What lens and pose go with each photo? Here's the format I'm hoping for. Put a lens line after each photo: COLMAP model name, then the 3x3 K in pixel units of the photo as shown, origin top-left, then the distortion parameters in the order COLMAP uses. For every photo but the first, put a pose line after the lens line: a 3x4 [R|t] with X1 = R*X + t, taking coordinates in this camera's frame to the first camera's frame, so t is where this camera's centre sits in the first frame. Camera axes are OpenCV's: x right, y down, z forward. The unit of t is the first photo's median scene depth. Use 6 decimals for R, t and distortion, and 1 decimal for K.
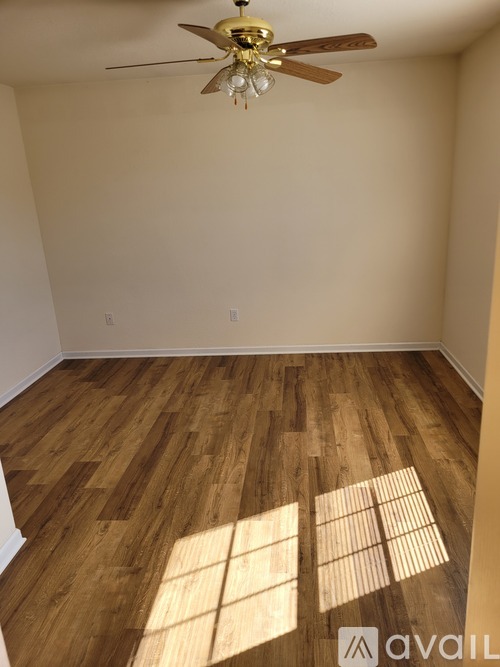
lens RADIAL K [[505.6, 0, 250.9], [0, 505.6, 331.8], [0, 0, 1]] dist [0.011103, 0.001234]
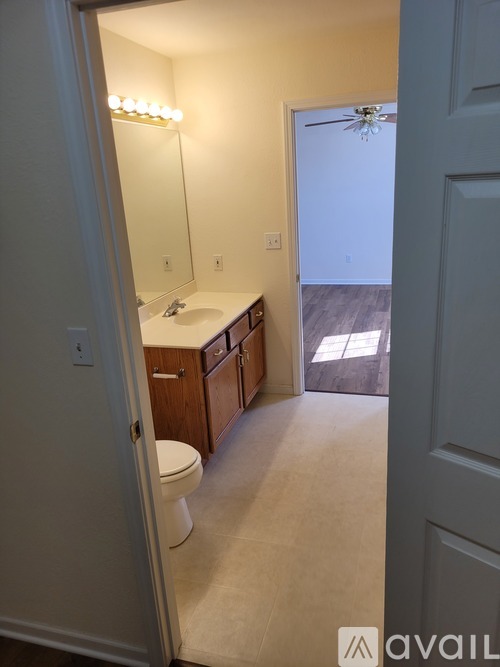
lens RADIAL K [[505.6, 0, 250.9], [0, 505.6, 336.4], [0, 0, 1]] dist [0.011103, 0.001234]
pose [[0.979799, 0.059294, -0.190991, -0.024570], [-0.054207, 0.998025, 0.031757, 0.267294], [0.192496, -0.020762, 0.981078, -0.946221]]
